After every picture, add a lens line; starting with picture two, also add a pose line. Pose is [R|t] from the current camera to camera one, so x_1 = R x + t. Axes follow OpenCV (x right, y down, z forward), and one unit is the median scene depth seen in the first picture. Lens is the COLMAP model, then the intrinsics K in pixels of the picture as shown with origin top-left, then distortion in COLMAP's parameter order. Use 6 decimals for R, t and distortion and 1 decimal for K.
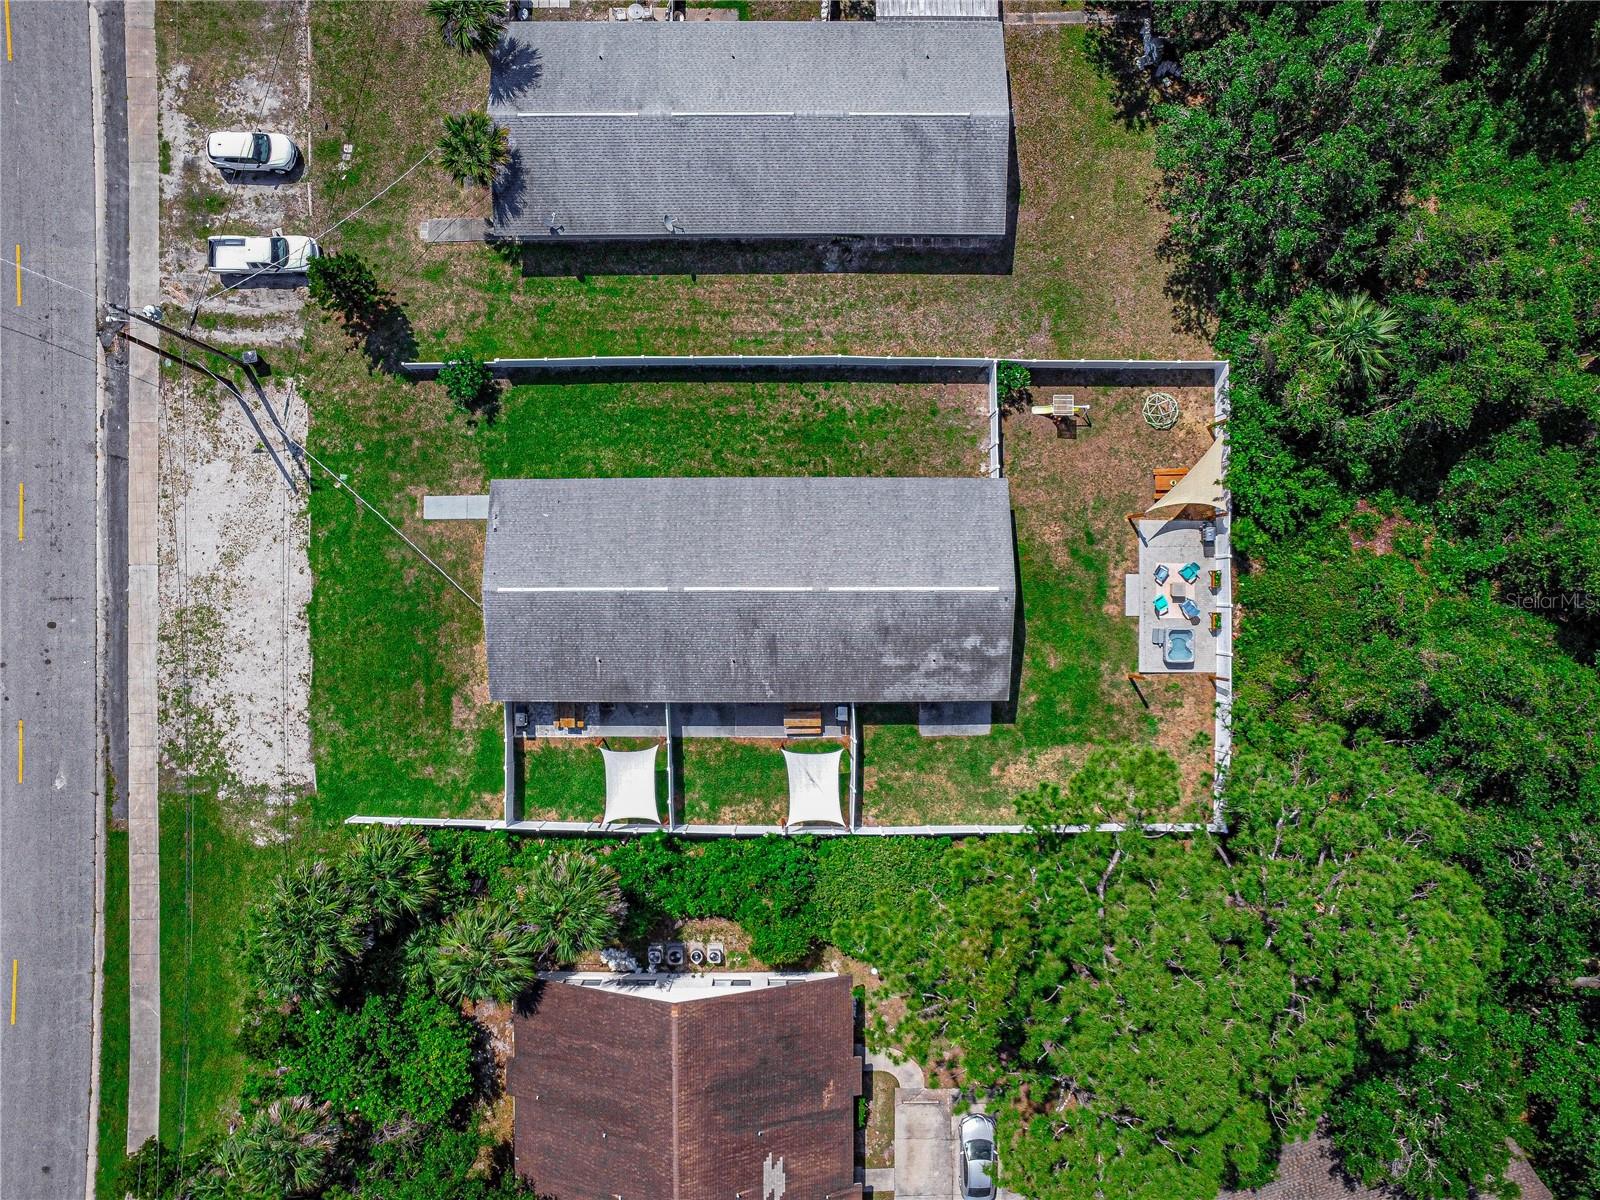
lens RADIAL K [[1180.8, 0, 797.3], [0, 1180.8, 591.4], [0, 0, 1]] dist [-0.148674, 0.177626]
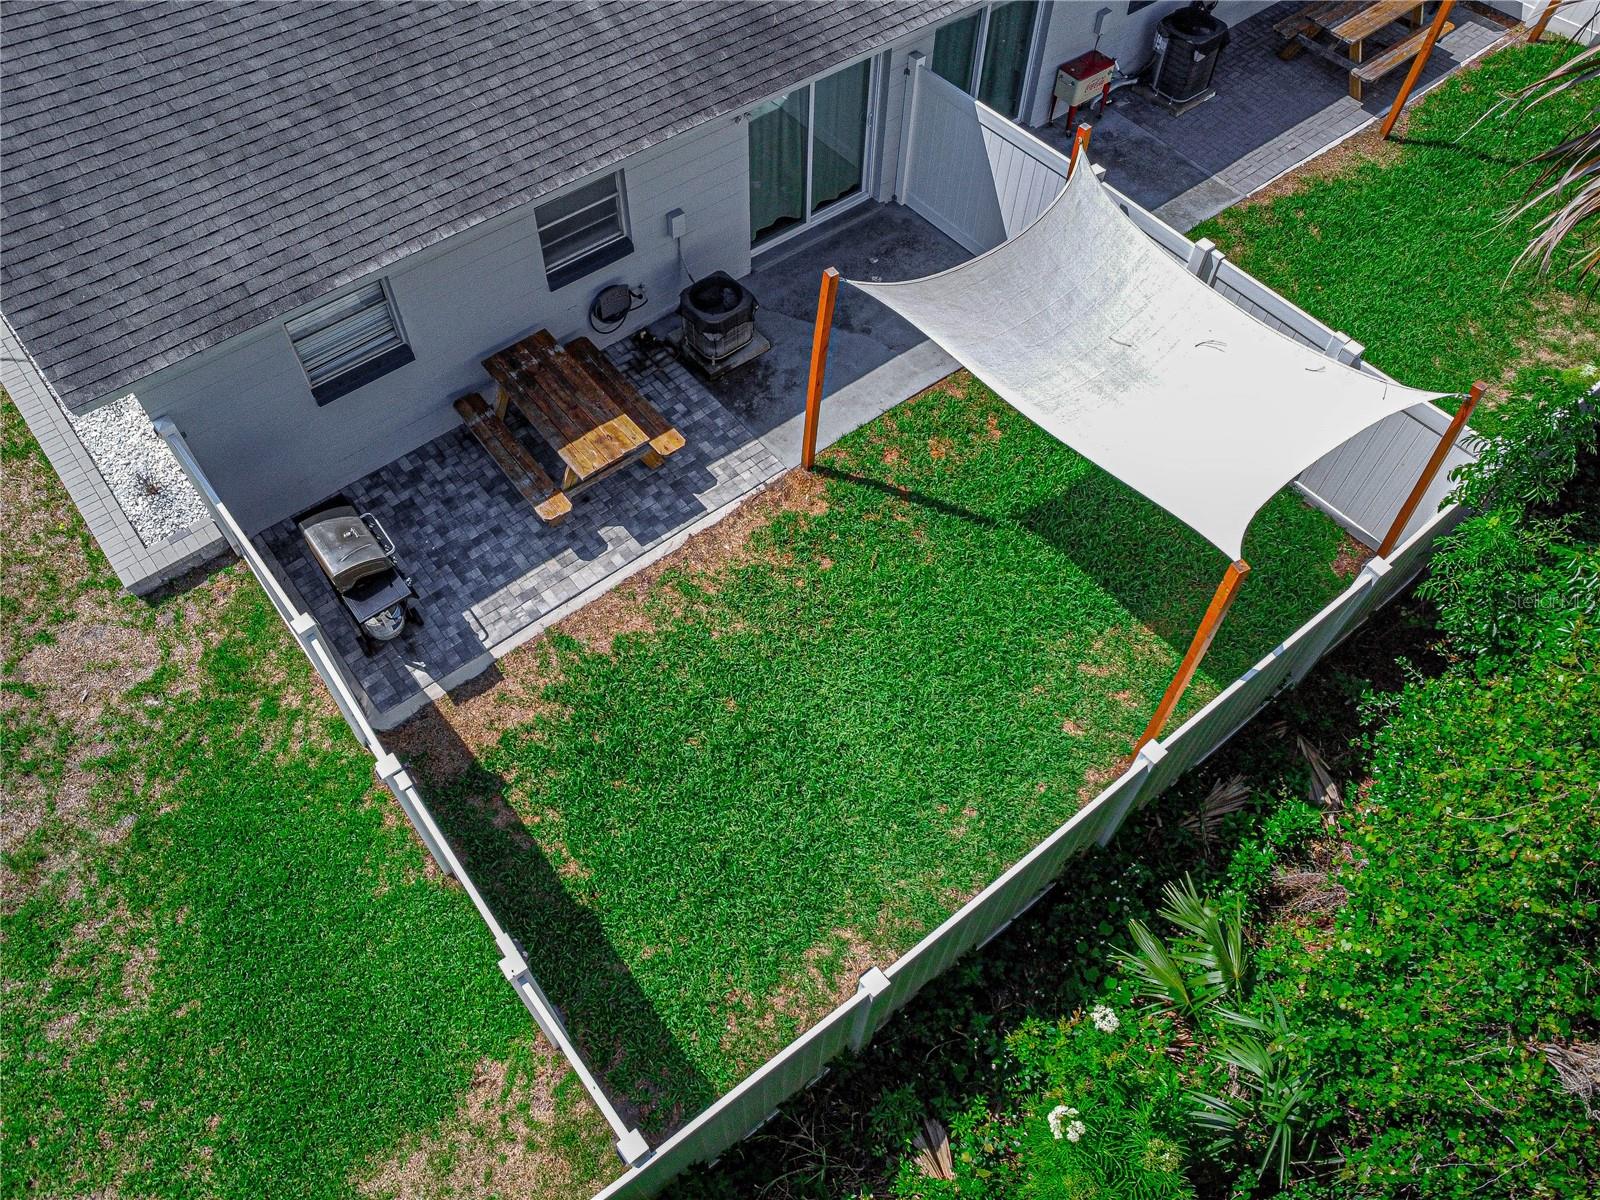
lens RADIAL K [[1180.8, 0, 797.3], [0, 1180.8, 591.4], [0, 0, 1]] dist [-0.148674, 0.177626]
pose [[0.773626, -0.520247, 0.361727, -0.244238], [0.633505, 0.646925, -0.424452, 0.215582], [-0.013190, 0.557523, 0.830057, 0.852858]]
